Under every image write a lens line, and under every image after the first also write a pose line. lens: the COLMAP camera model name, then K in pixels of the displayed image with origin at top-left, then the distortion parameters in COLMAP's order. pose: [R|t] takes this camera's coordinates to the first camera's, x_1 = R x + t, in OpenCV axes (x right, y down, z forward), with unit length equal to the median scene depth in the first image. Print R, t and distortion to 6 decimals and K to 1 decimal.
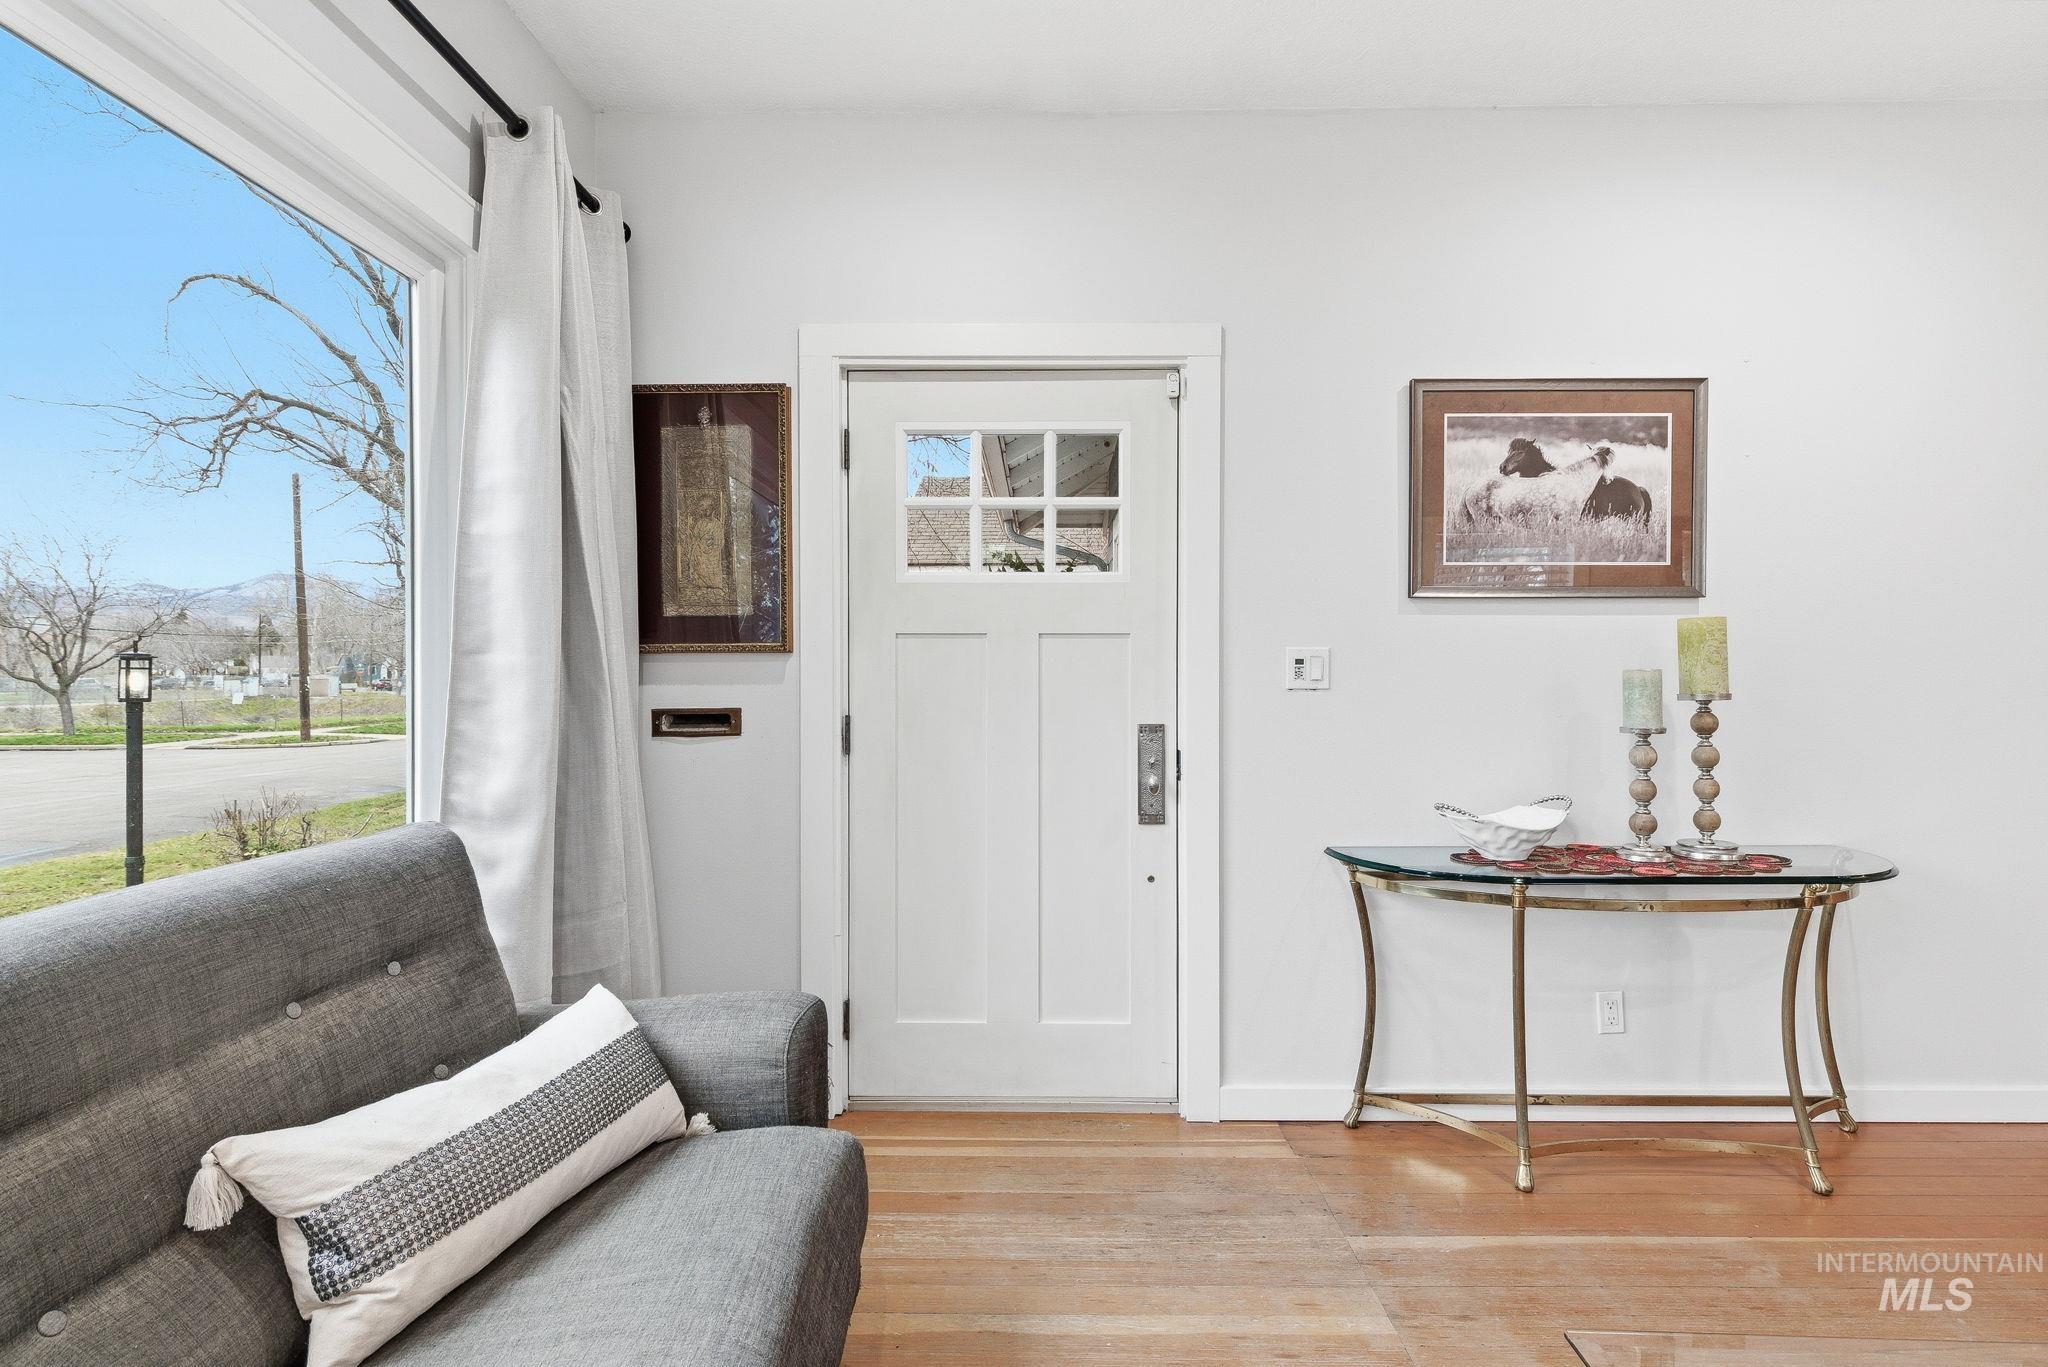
lens RADIAL K [[945.9, 0, 1029.3], [0, 945.9, 672.9], [0, 0, 1]] dist [0.008672, -0.004225]
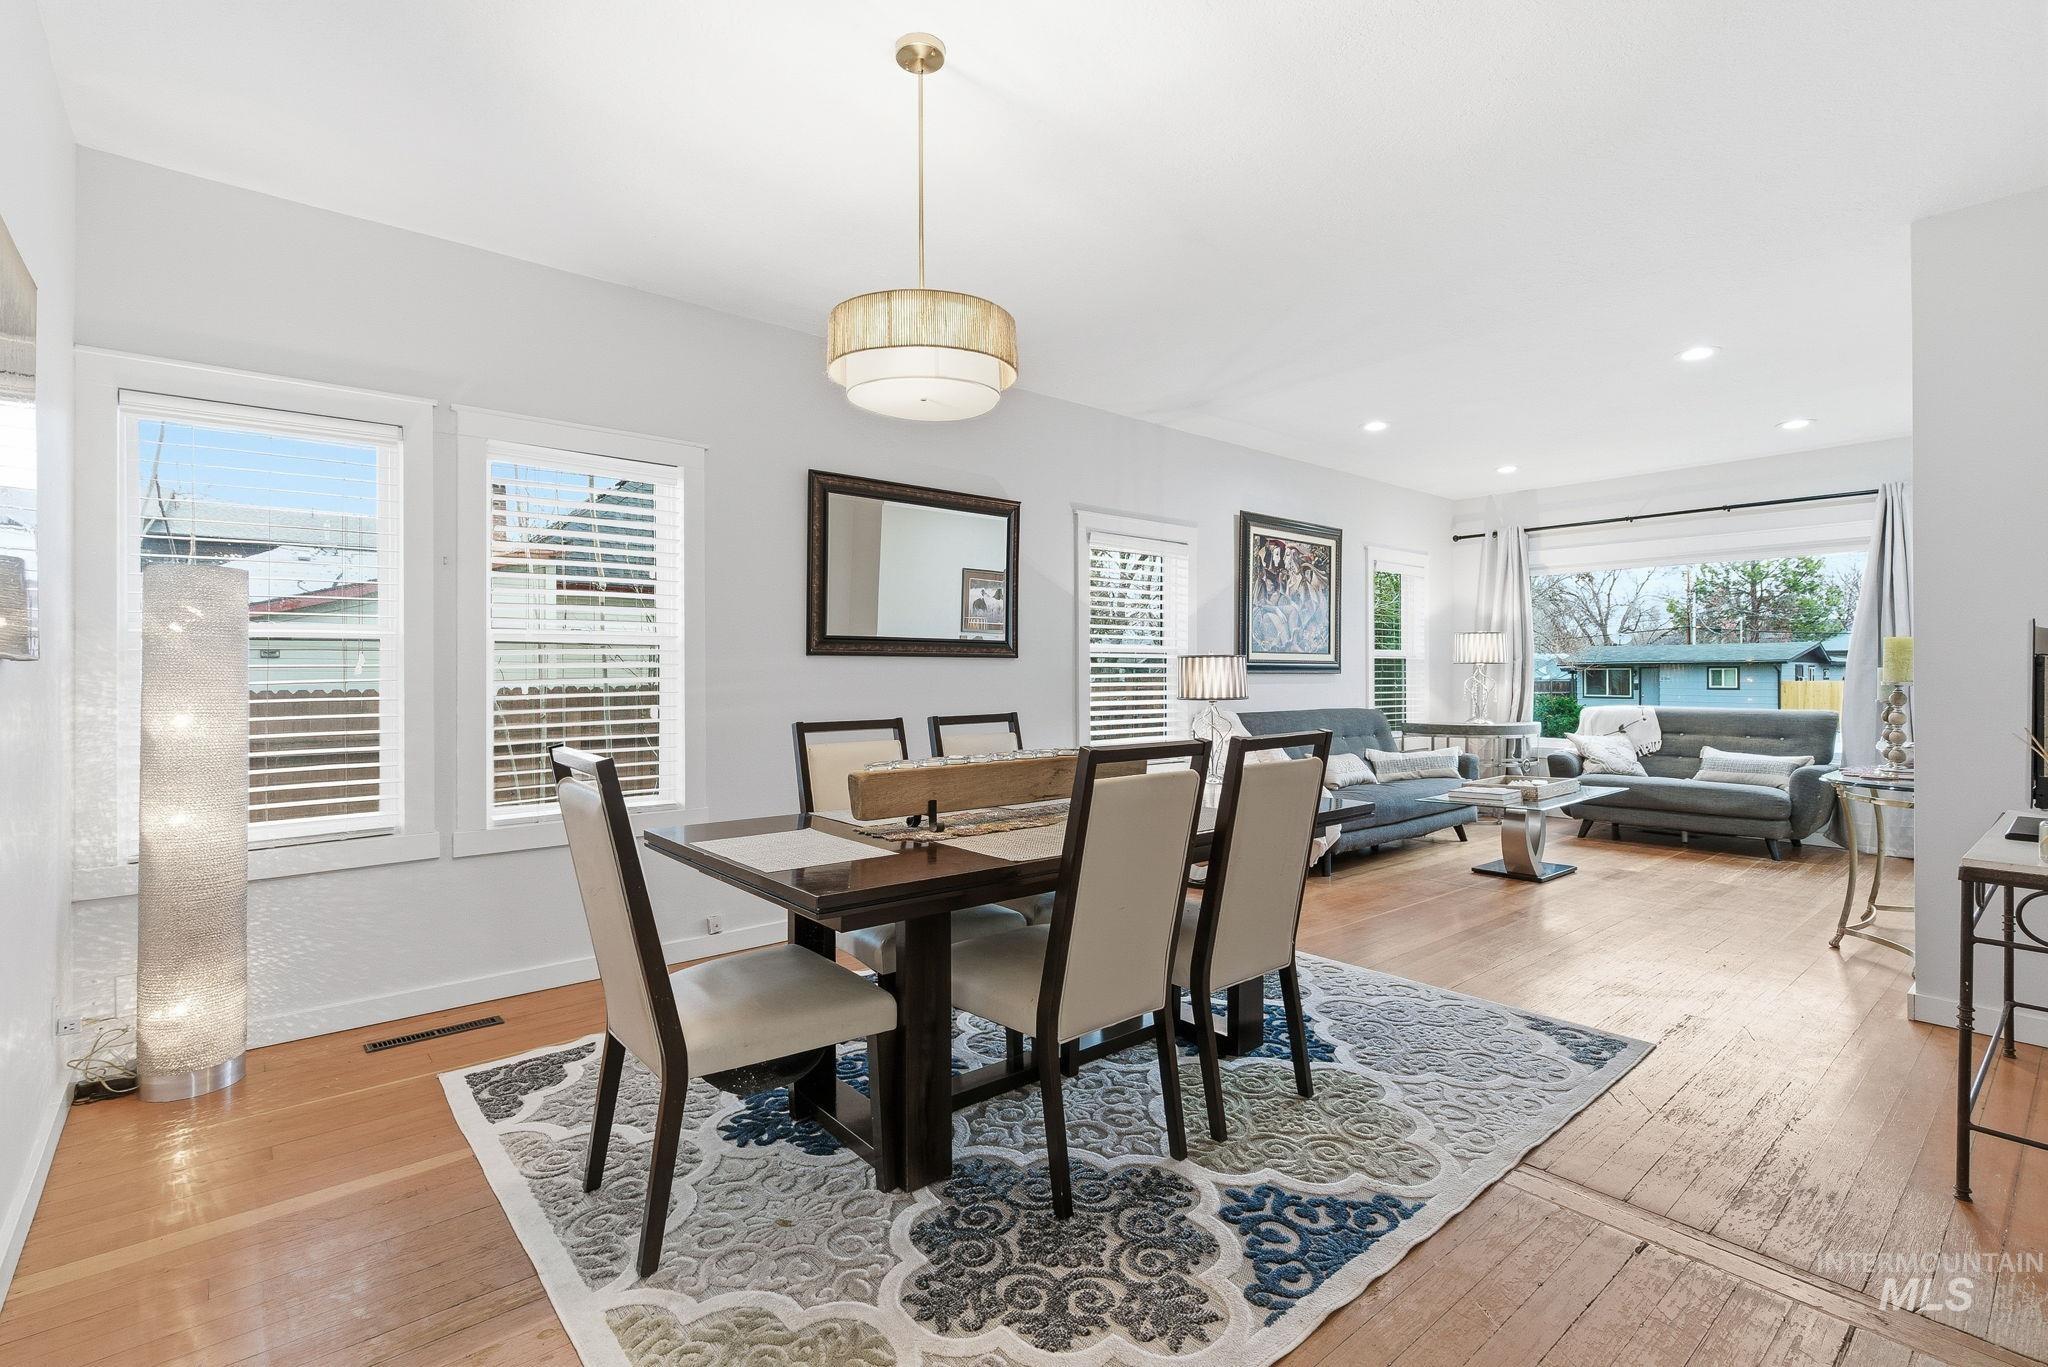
lens RADIAL K [[945.9, 0, 1035.3], [0, 945.9, 669.8], [0, 0, 1]] dist [0.008672, -0.004225]
pose [[-0.744792, -0.001788, -0.667295, 2.811793], [-0.001821, 0.999998, -0.000648, 0.004995], [0.667294, 0.000732, -0.744794, 1.162182]]
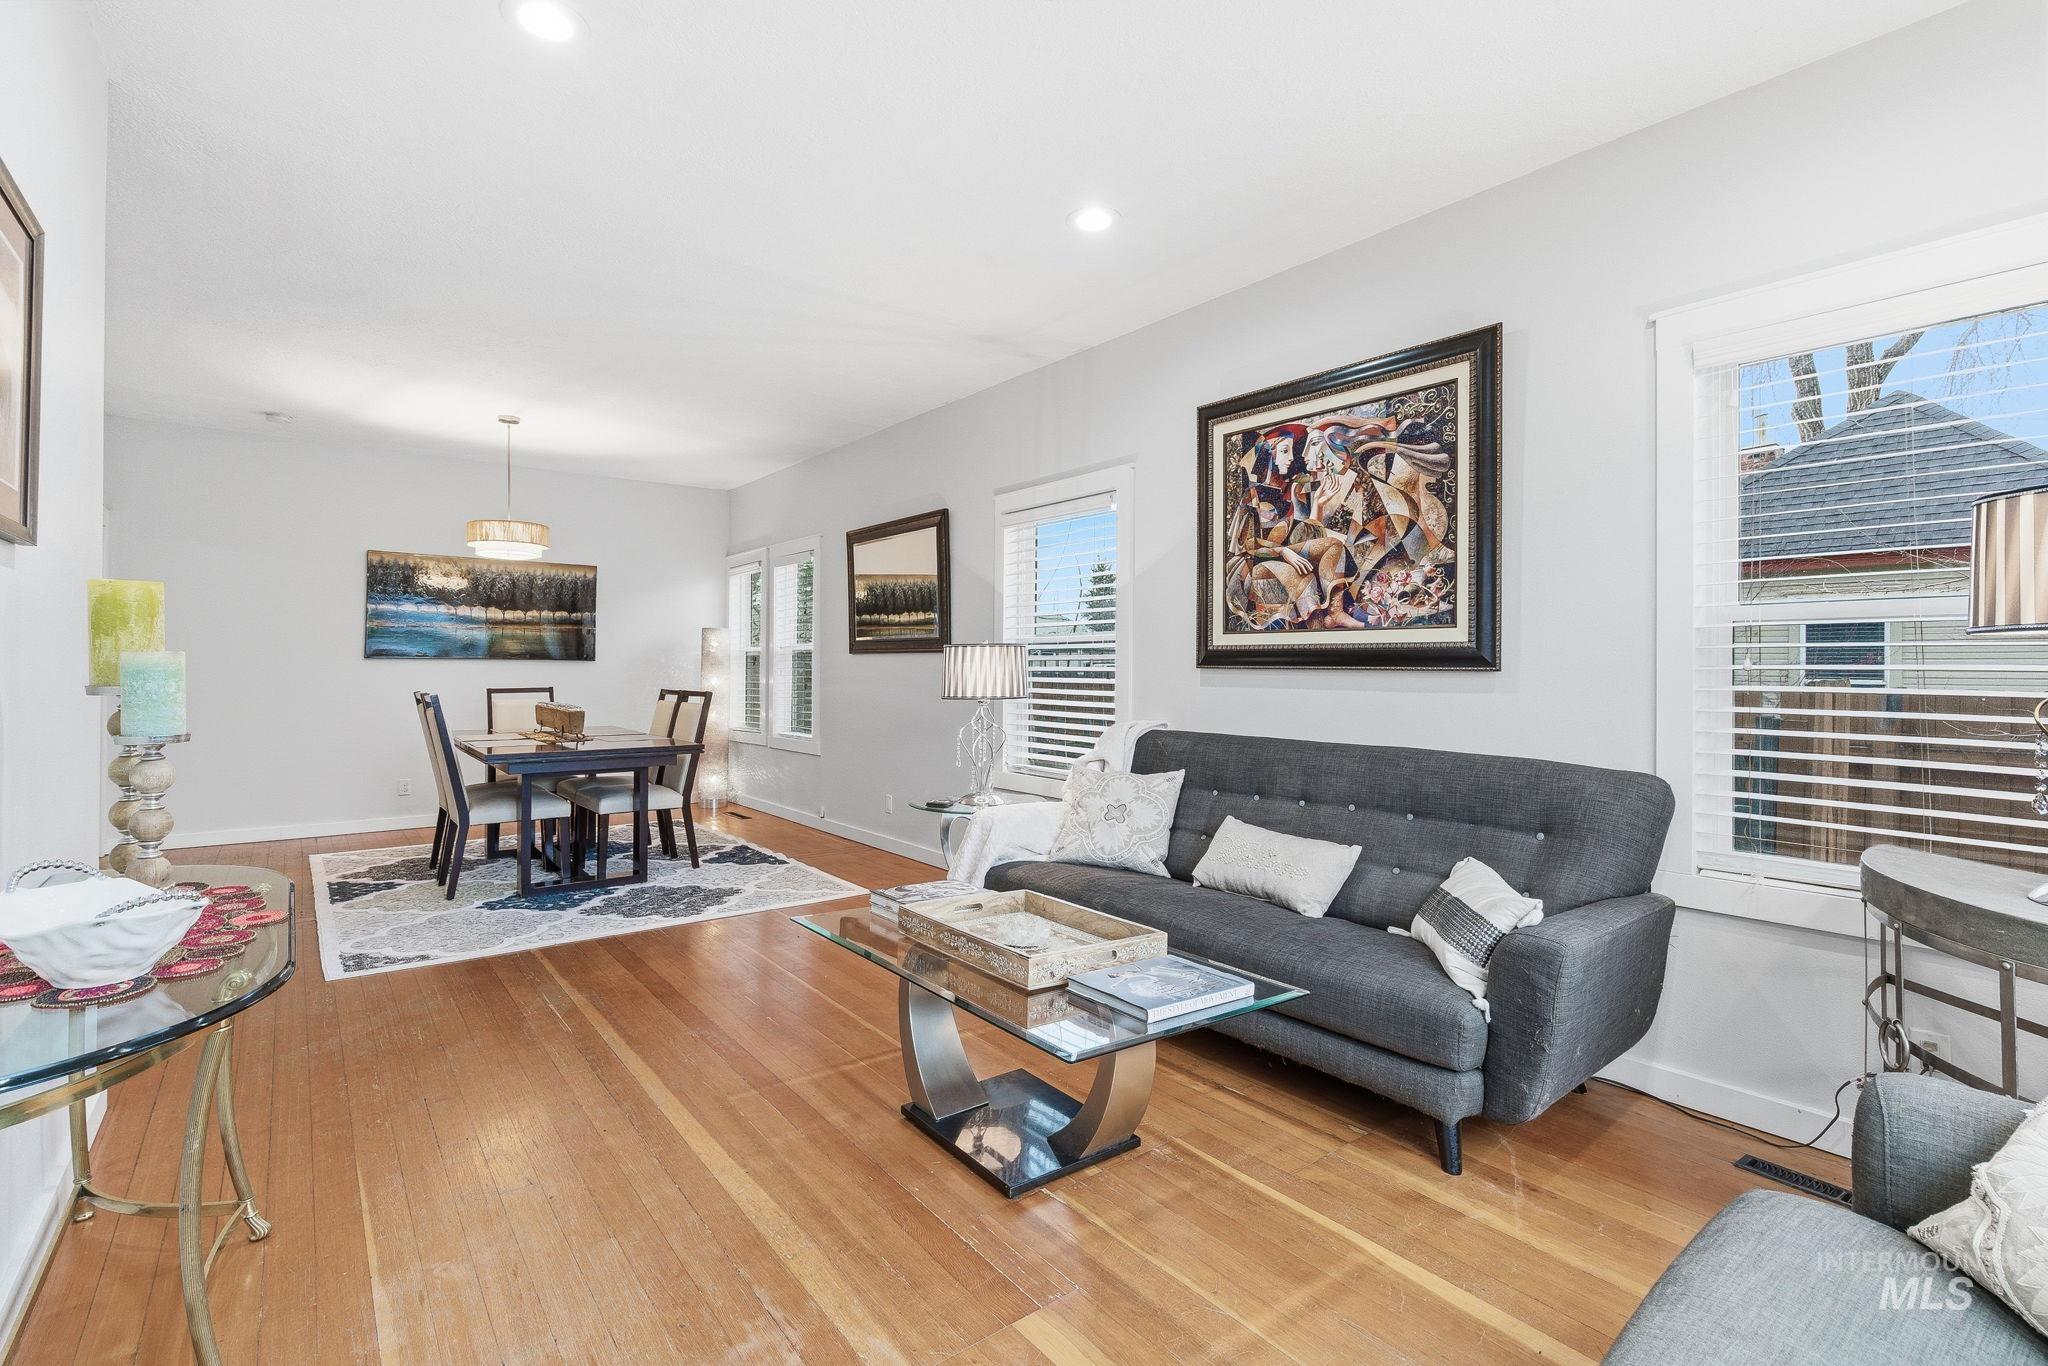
lens RADIAL K [[945.9, 0, 1033.8], [0, 945.9, 669.8], [0, 0, 1]] dist [0.008672, -0.004225]
pose [[-0.635391, -0.003891, 0.772181, -0.271497], [-0.001405, 0.999991, 0.003883, 0.008239], [-0.772189, 0.001382, -0.635391, 0.866050]]
